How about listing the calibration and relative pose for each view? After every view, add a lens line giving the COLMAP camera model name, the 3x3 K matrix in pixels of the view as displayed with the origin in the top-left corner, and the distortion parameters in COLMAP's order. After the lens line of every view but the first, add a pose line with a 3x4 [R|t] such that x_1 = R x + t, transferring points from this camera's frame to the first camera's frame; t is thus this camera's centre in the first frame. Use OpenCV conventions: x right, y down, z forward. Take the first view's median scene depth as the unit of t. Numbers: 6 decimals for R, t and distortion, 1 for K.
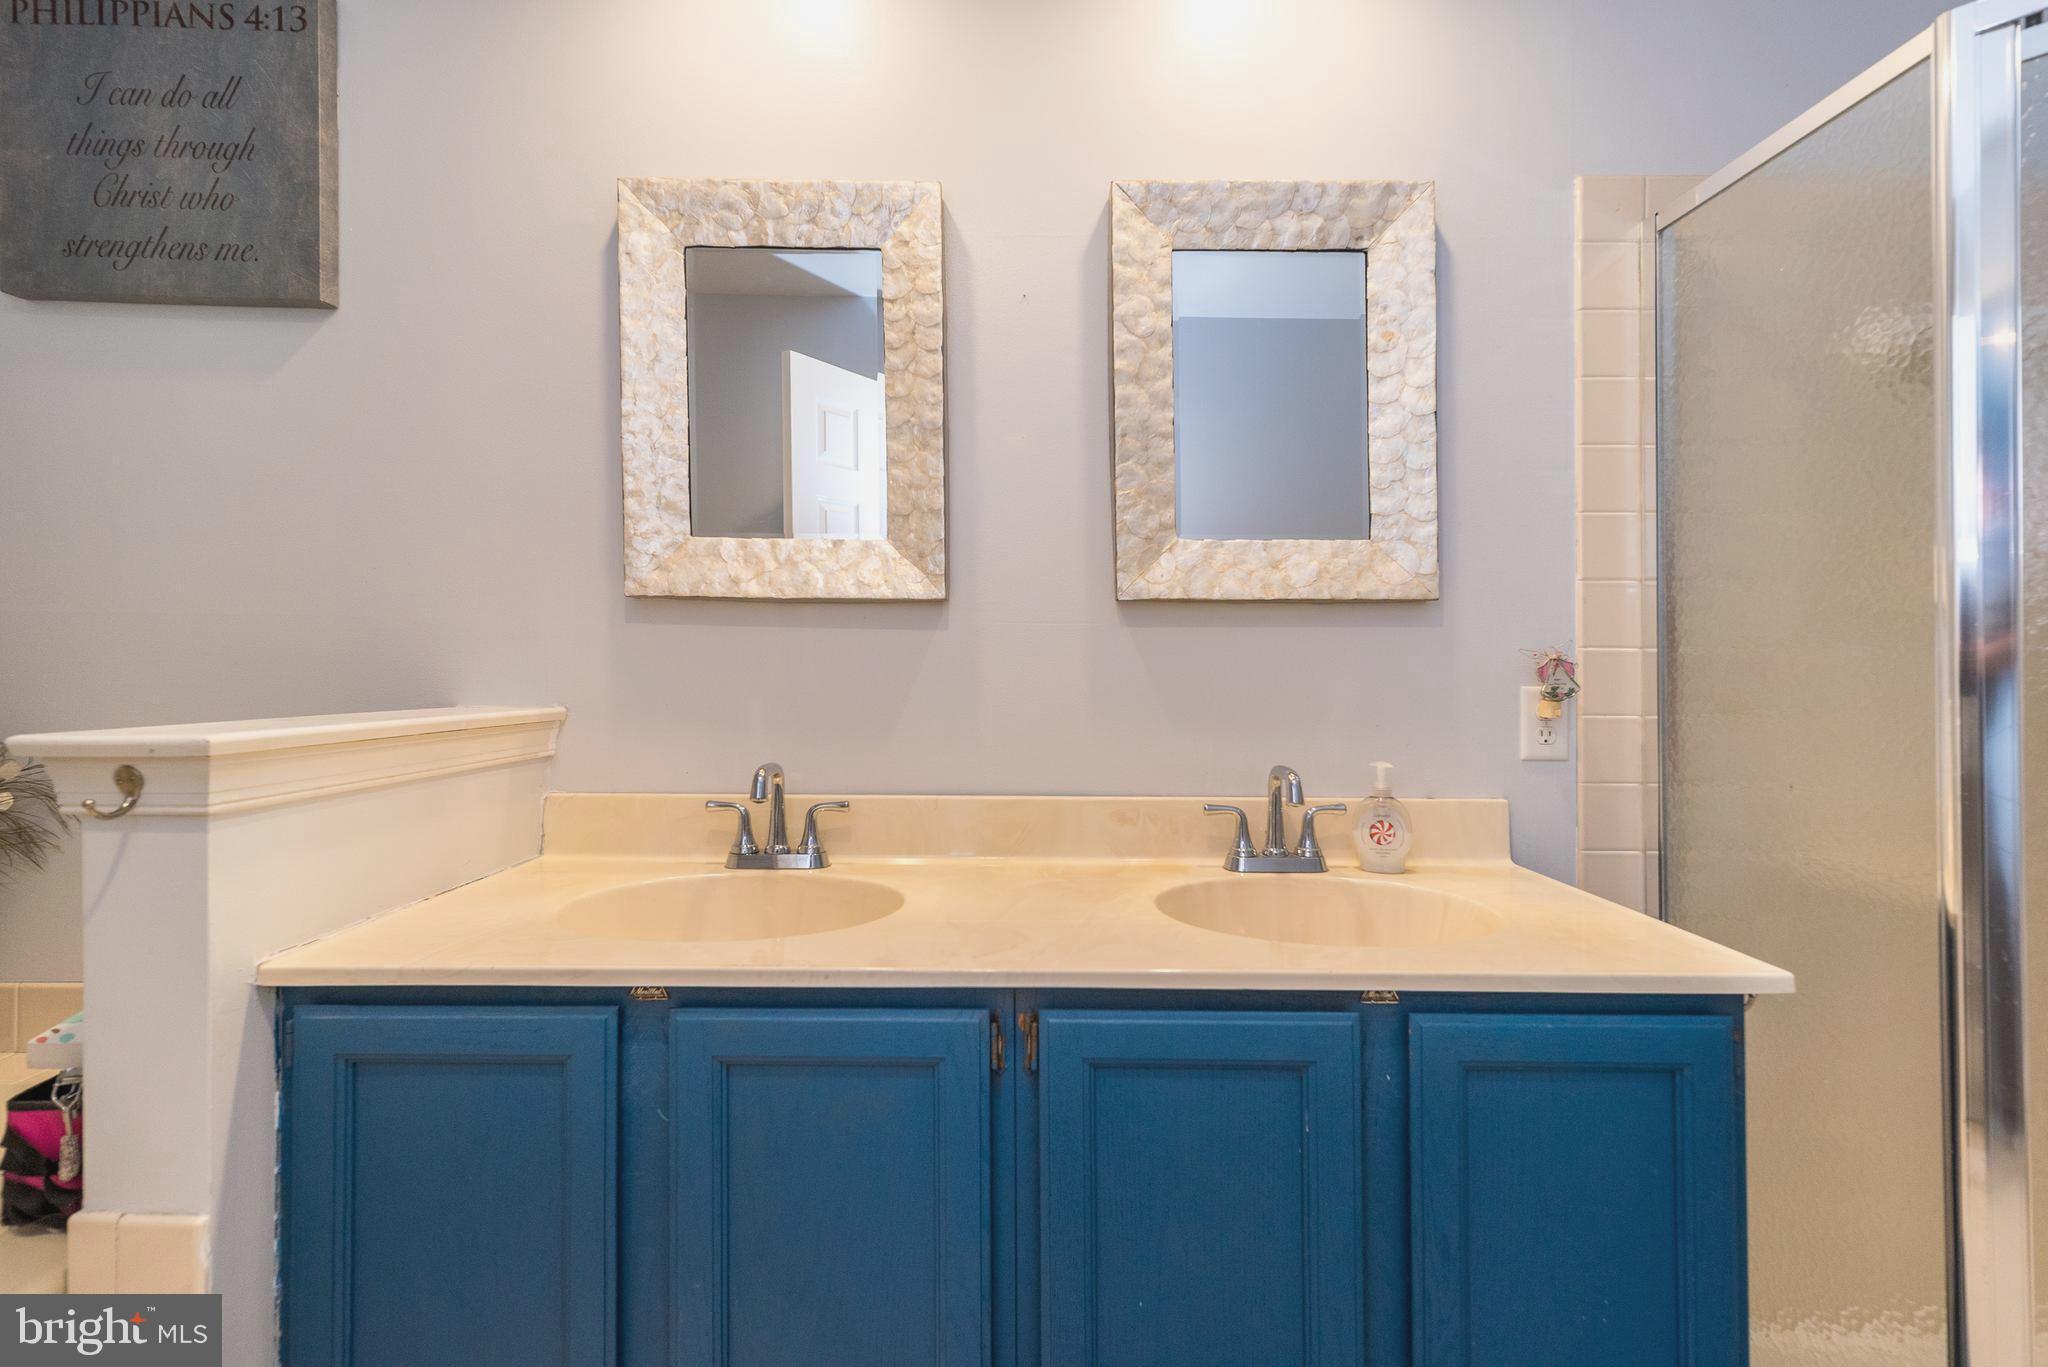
lens RADIAL K [[877.4, 0, 1019.8], [0, 877.4, 641.6], [0, 0, 1]] dist [0.004547, 0.000780]
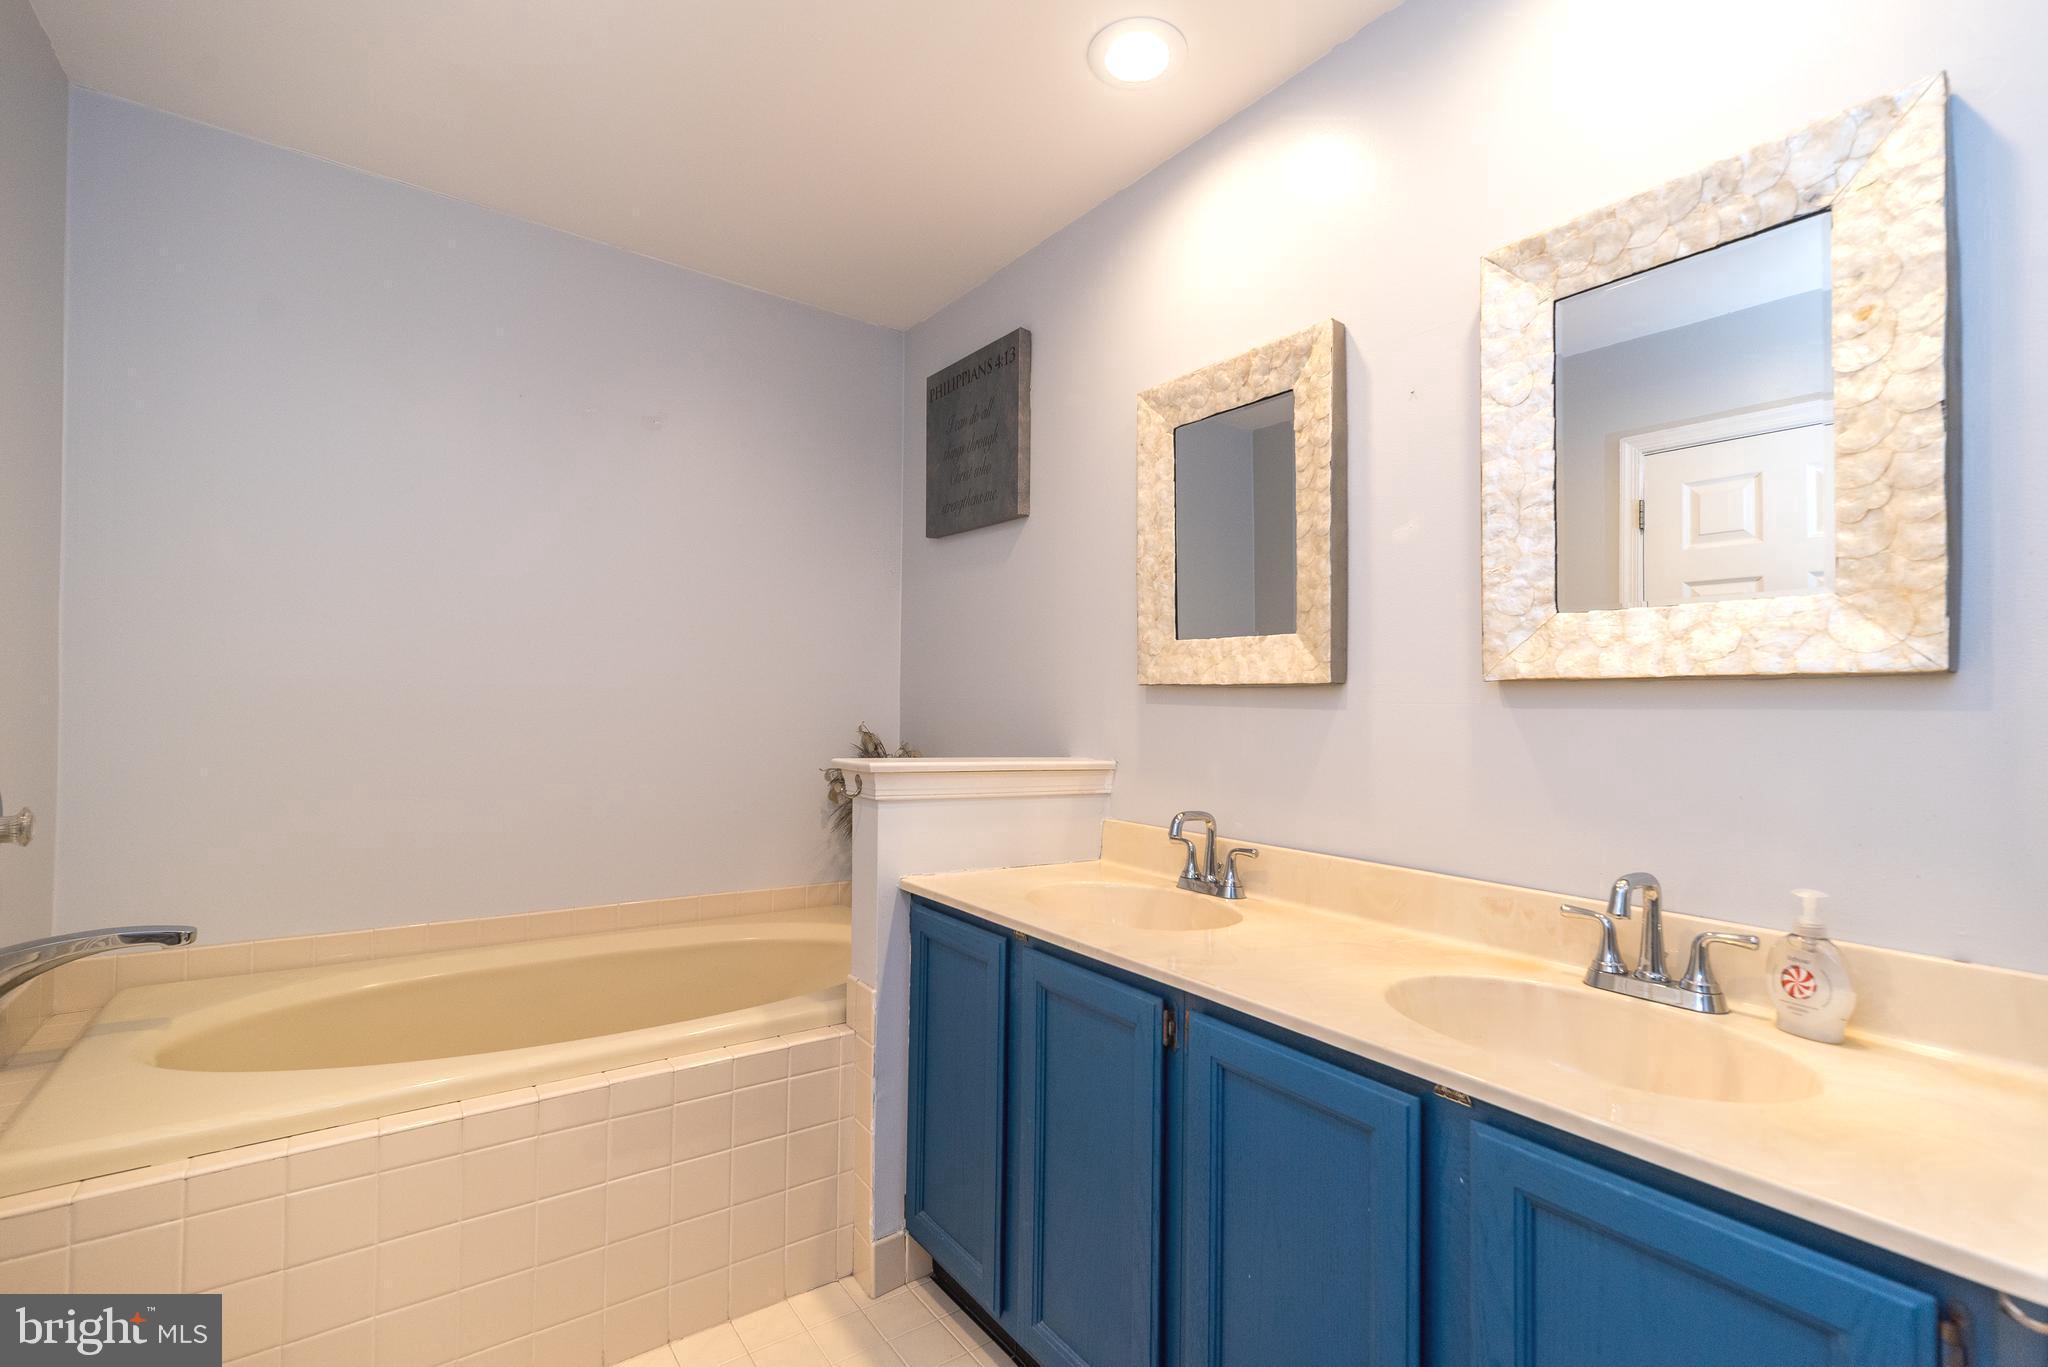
lens RADIAL K [[877.2, 0, 1024.0], [0, 877.2, 683.5], [0, 0, 1]] dist [0.002172, 0.000225]
pose [[0.604284, -0.022450, -0.796453, 0.549817], [-0.016748, 0.999024, -0.040867, 0.004075], [0.796593, 0.038035, 0.603318, 0.010647]]
